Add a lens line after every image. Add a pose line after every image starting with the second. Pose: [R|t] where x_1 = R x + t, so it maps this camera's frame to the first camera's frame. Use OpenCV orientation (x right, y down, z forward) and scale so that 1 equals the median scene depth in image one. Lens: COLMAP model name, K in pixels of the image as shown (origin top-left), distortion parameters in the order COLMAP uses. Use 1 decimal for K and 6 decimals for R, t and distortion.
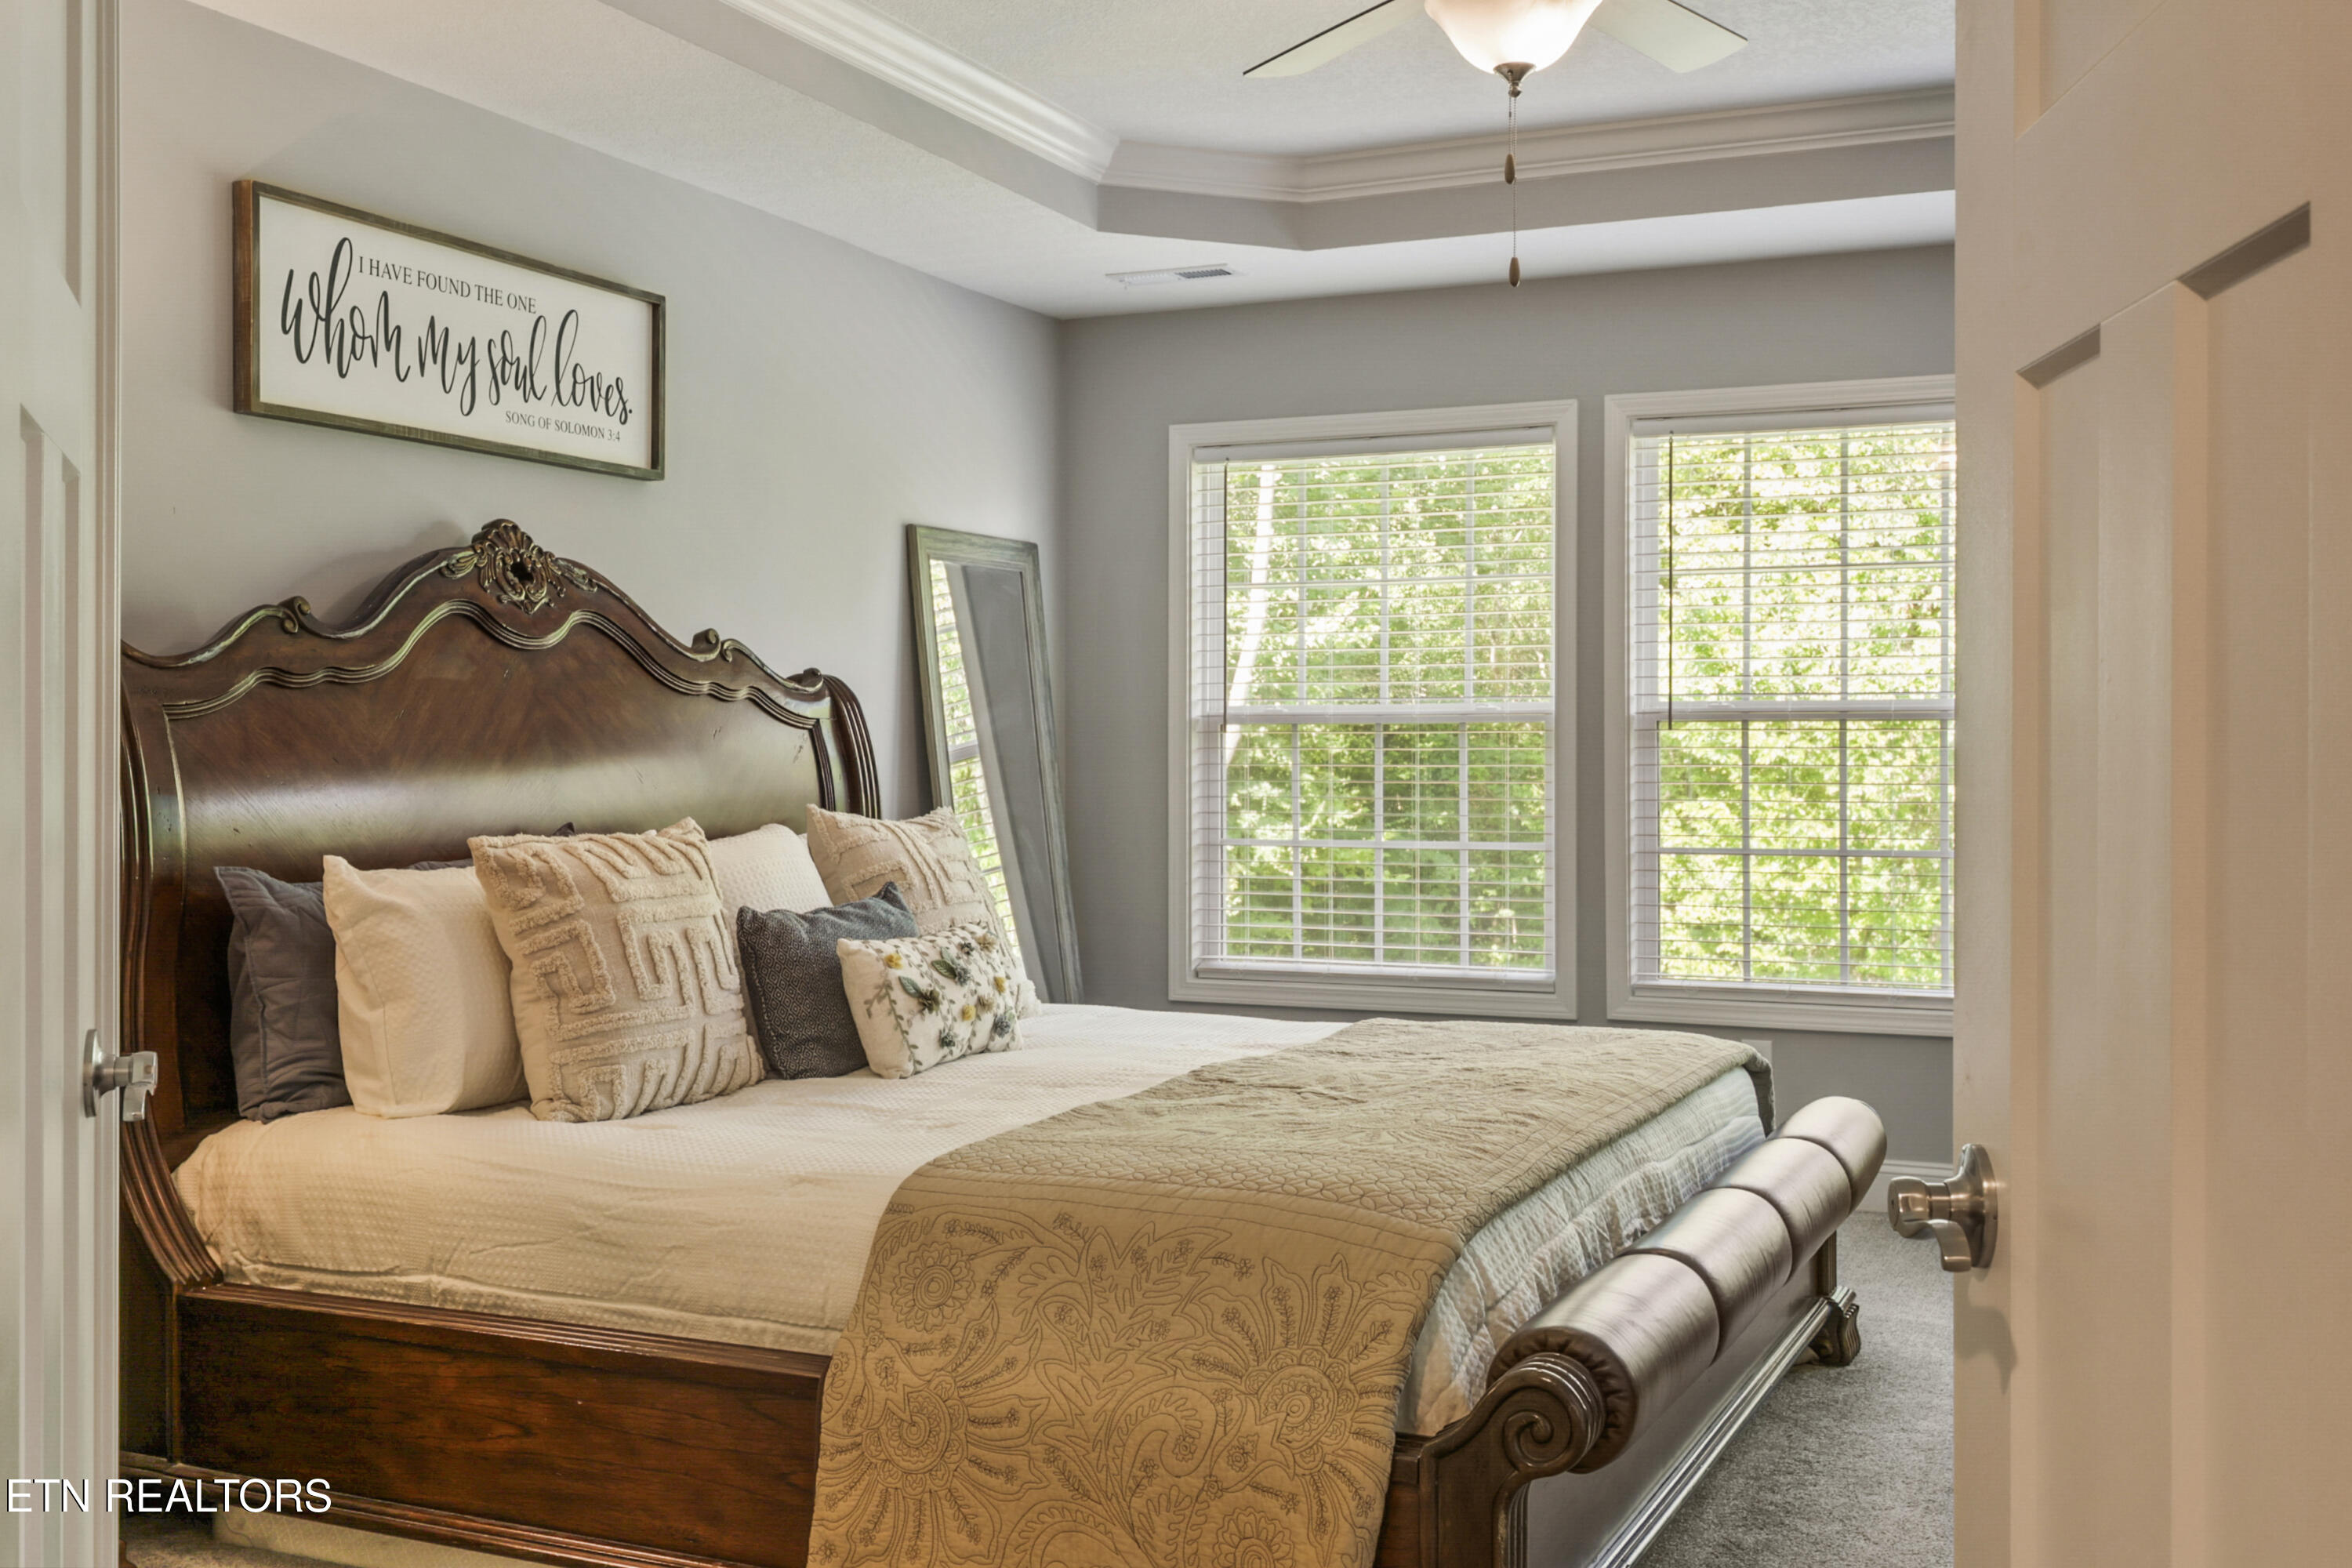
lens RADIAL K [[2300.6, 0, 1174.0], [0, 2300.6, 775.2], [0, 0, 1]] dist [-0.020853, 0.000000]
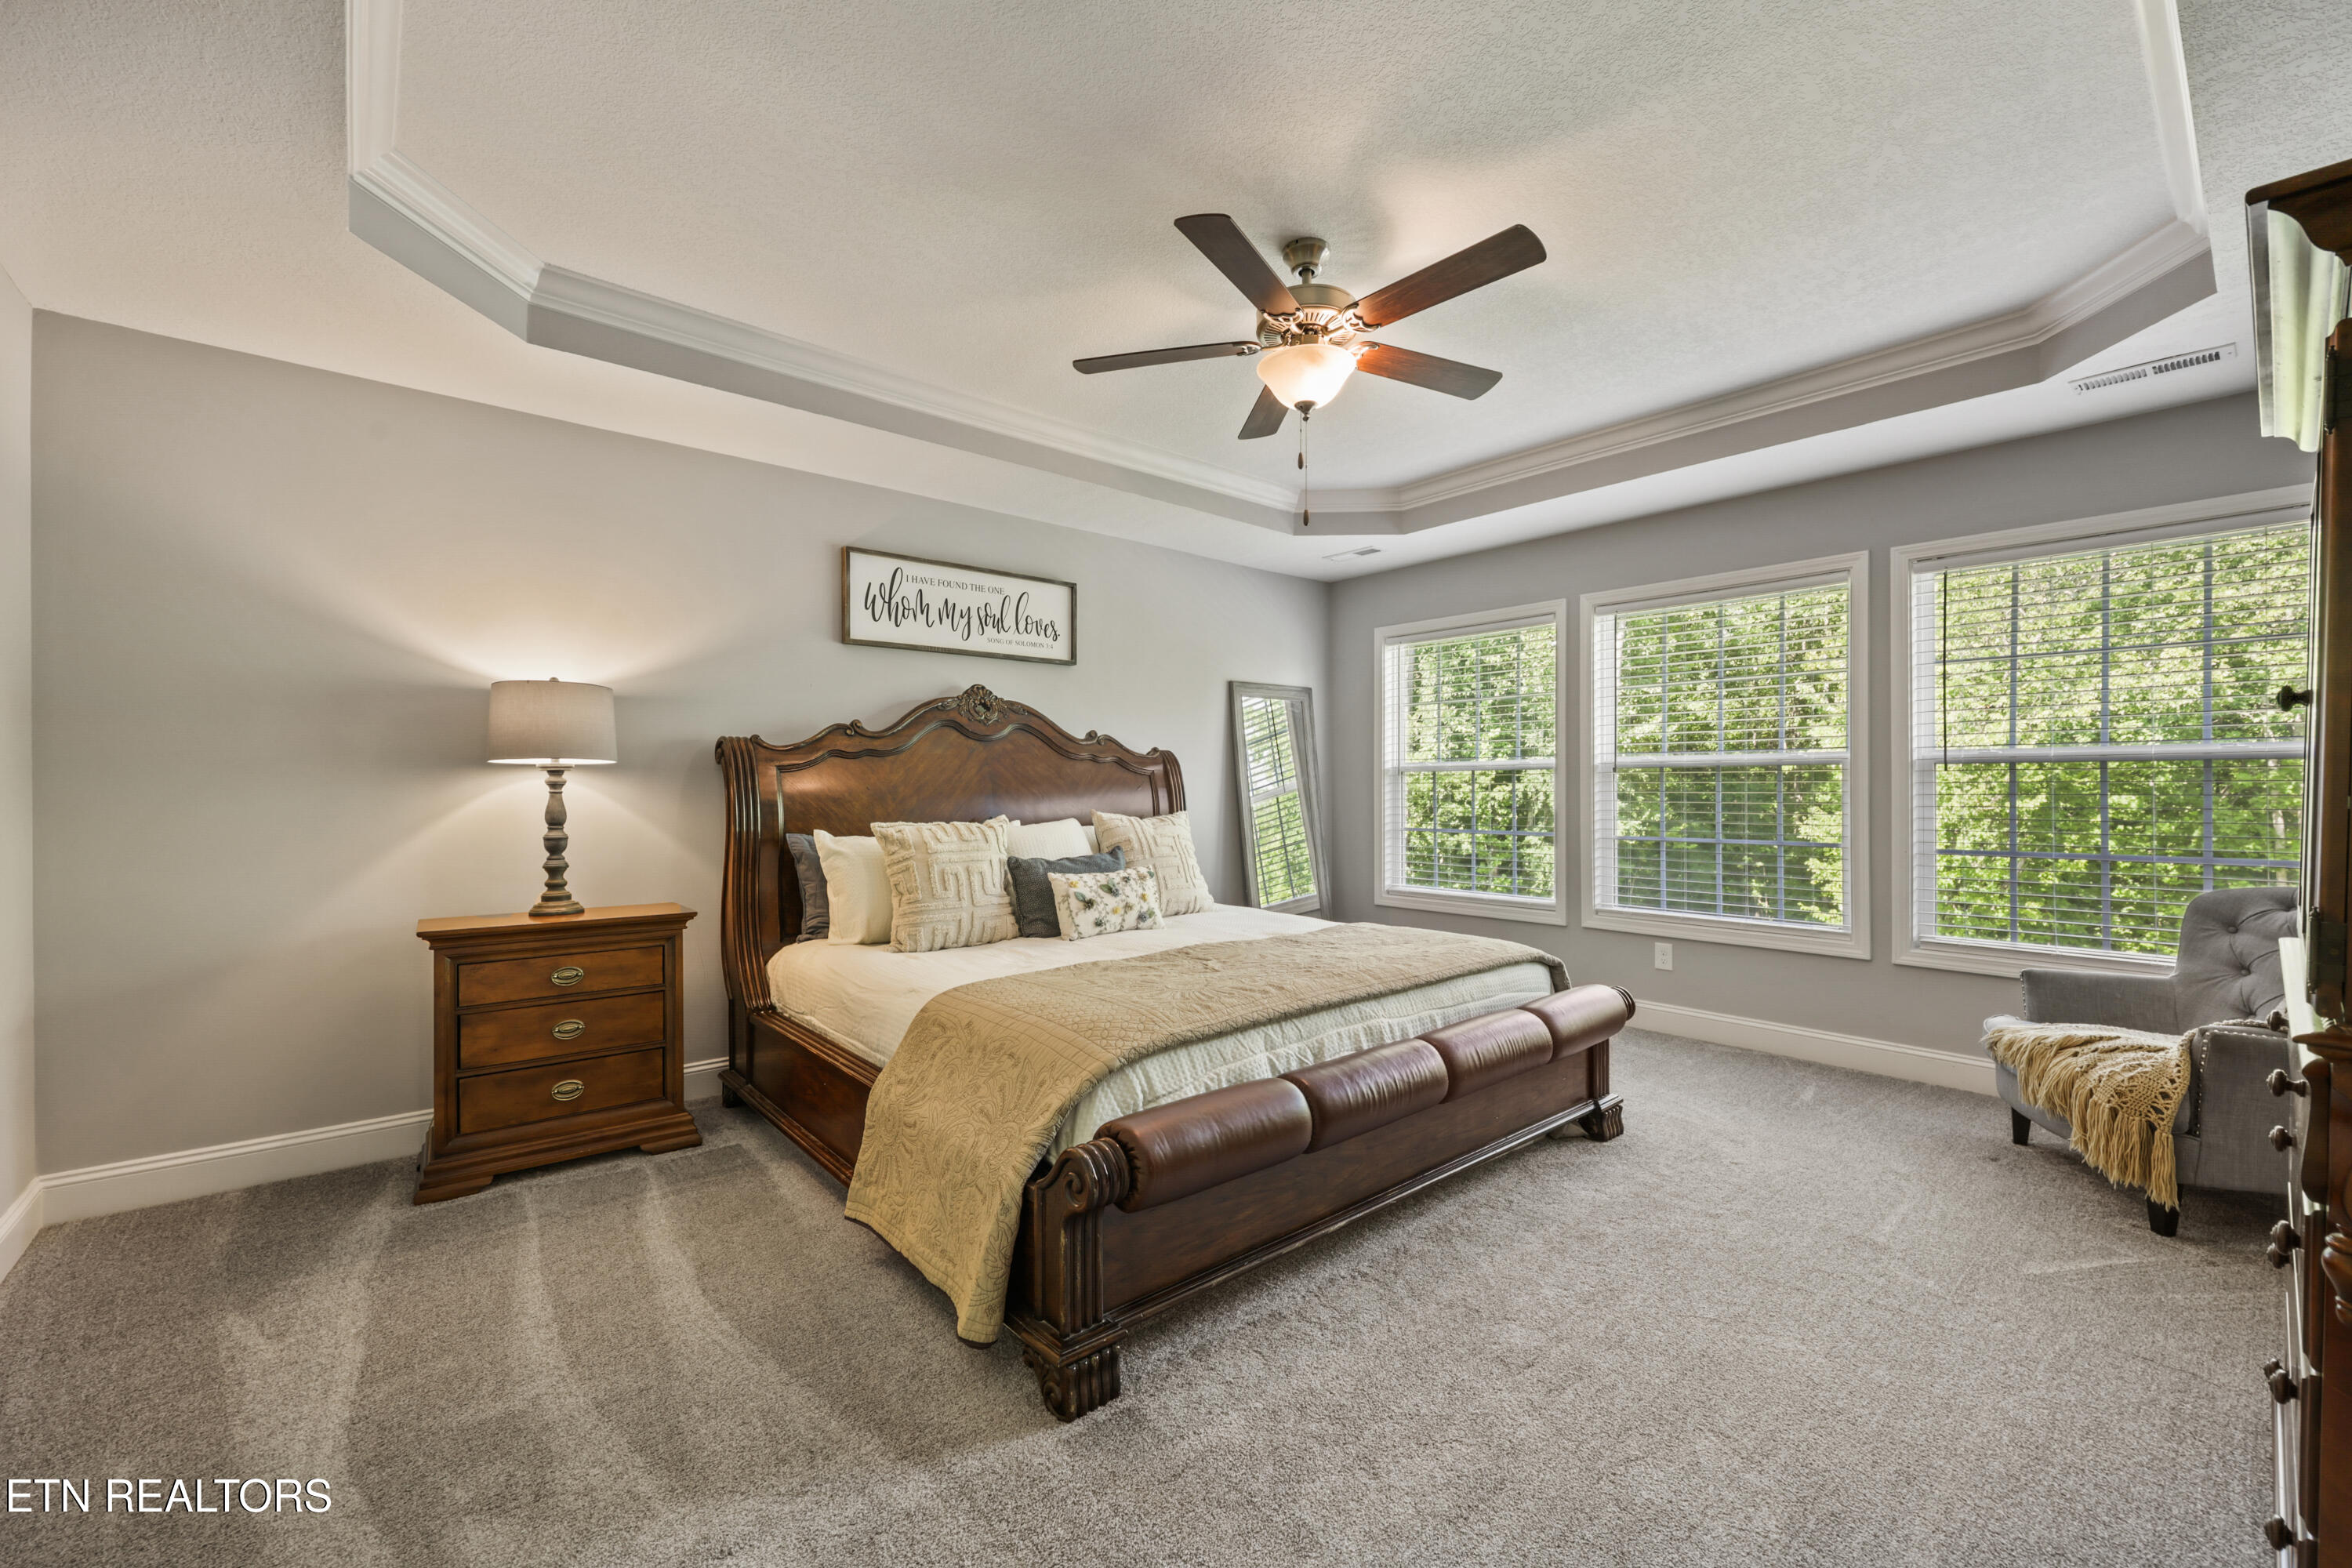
lens RADIAL K [[946.1, 0, 1178.9], [0, 946.1, 793.9], [0, 0, 1]] dist [-0.001342, -0.000040]
pose [[0.911675, 0.001032, -0.410911, 0.285038], [-0.002004, 0.999996, -0.001933, -0.000318], [0.410908, 0.002585, 0.911673, 0.221420]]
